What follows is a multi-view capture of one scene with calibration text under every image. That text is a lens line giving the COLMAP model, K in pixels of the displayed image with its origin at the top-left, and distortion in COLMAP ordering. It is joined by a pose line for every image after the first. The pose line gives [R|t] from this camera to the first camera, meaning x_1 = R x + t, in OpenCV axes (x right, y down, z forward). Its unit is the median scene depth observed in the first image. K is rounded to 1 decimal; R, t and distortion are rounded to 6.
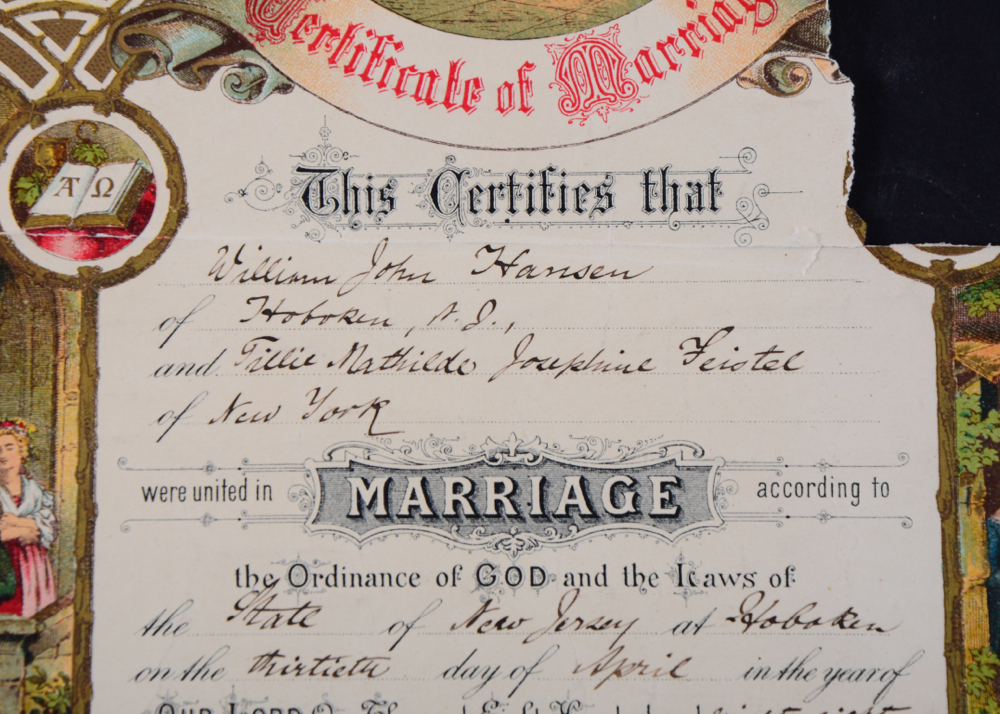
lens RADIAL K [[3886.8, 0, 456.7], [0, 3886.8, 317.4], [0, 0, 1]] dist [0.753427, 0.000000]
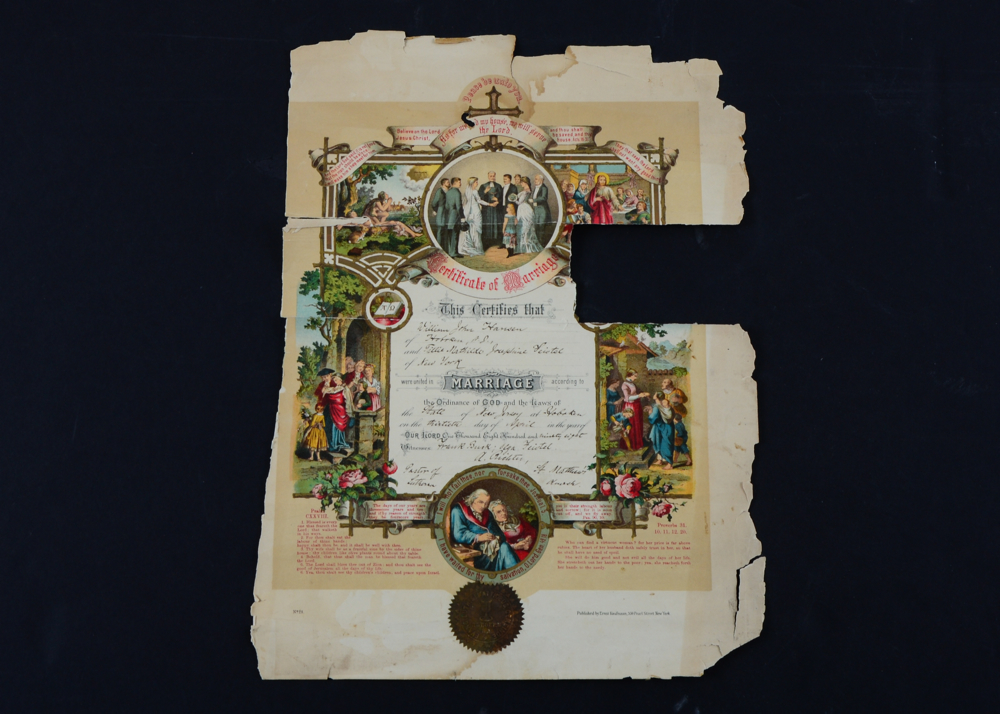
lens RADIAL K [[1630.8, 0, 493.2], [0, 1630.8, 357.7], [0, 0, 1]] dist [-0.015934, 0.000000]
pose [[0.999973, 0.007282, -0.000911, 0.016878], [-0.007321, 0.998522, -0.053848, 0.110353], [0.000517, 0.053854, 0.998549, -0.700036]]
